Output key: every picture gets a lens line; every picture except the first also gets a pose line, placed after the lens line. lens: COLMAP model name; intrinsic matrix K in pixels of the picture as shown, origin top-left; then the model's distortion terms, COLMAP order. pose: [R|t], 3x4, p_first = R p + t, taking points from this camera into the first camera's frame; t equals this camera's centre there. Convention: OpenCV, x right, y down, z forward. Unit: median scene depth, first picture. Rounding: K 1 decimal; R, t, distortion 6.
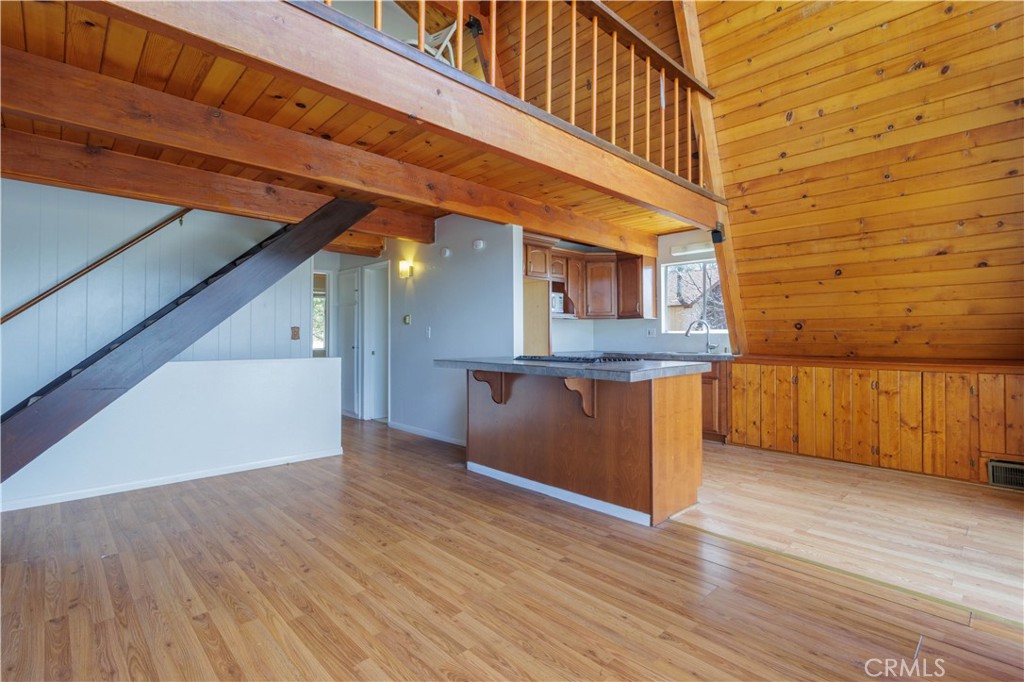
lens RADIAL K [[474.1, 0, 506.3], [0, 474.1, 336.3], [0, 0, 1]] dist [0.002678, -0.001230]
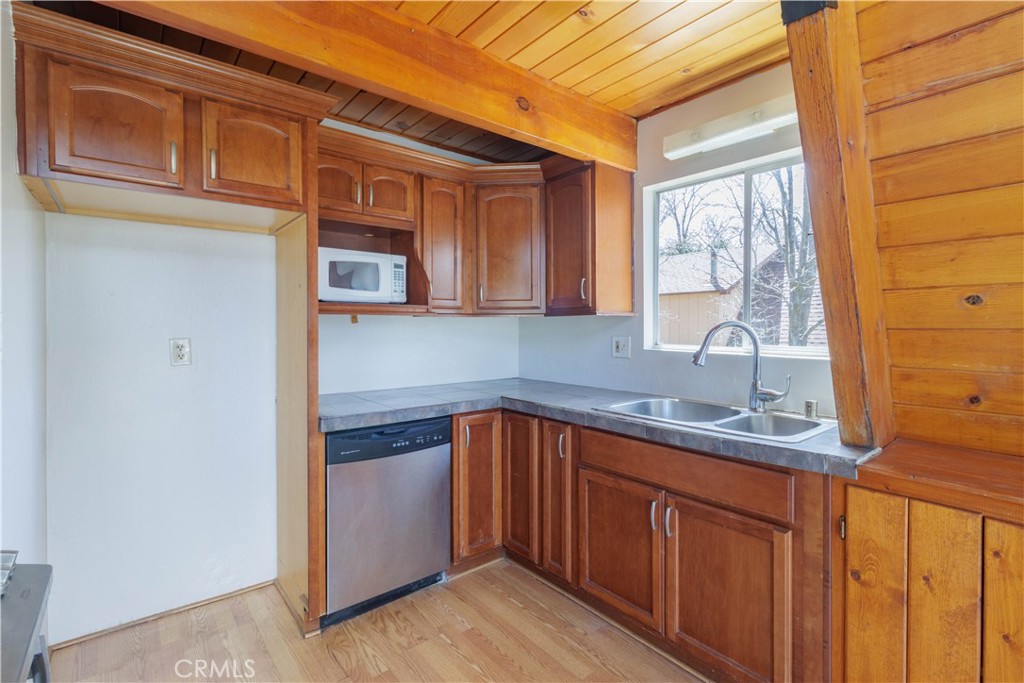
lens RADIAL K [[474.1, 0, 519.9], [0, 474.1, 334.5], [0, 0, 1]] dist [0.002678, -0.001230]
pose [[0.998799, -0.000102, -0.048992, 0.321590], [0.001122, 0.999783, 0.020783, -0.039287], [0.048979, -0.020813, 0.998583, 0.770967]]
